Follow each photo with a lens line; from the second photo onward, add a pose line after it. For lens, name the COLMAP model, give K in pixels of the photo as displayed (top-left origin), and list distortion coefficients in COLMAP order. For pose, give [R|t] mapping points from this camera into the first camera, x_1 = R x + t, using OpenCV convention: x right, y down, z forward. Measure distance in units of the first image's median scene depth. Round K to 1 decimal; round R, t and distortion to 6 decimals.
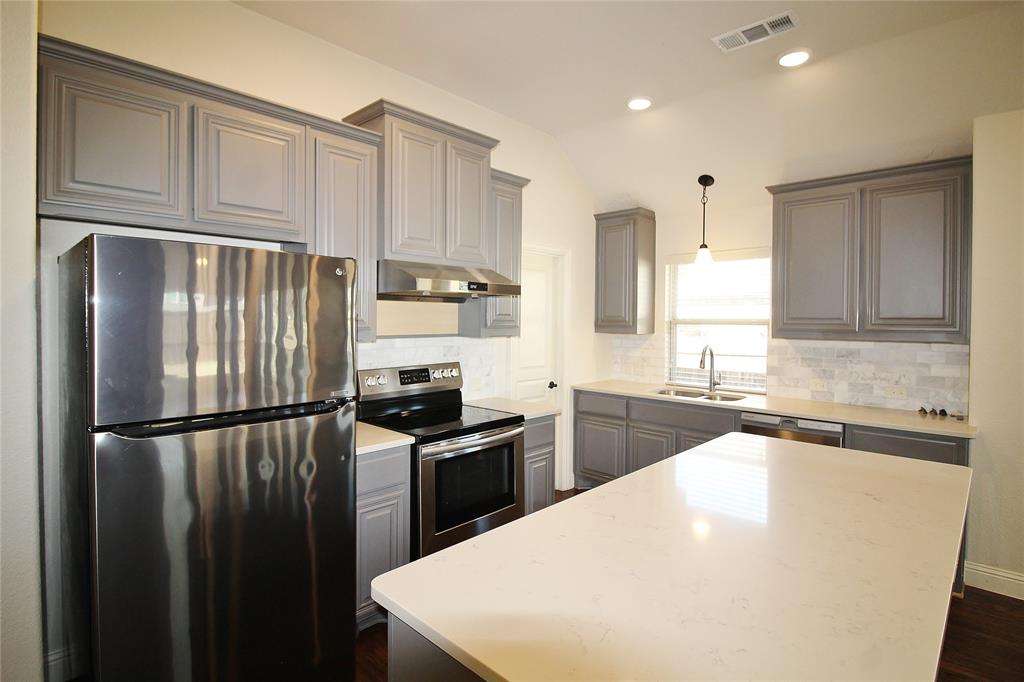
lens RADIAL K [[508.2, 0, 511.0], [0, 508.2, 328.1], [0, 0, 1]] dist [-0.013428, -0.000494]
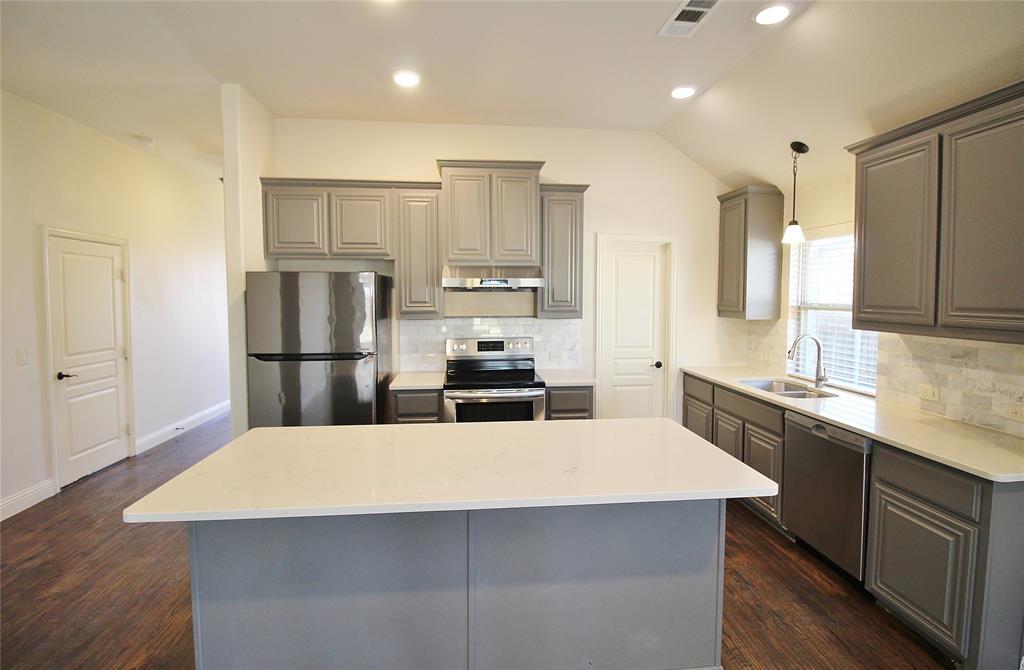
lens RADIAL K [[476.1, 0, 514.6], [0, 476.1, 320.9], [0, 0, 1]] dist [-0.000956, -0.014738]
pose [[0.762021, 0.028667, -0.646918, 0.625937], [-0.005954, 0.999288, 0.037267, -0.020055], [0.647525, -0.024546, 0.761648, 0.050947]]
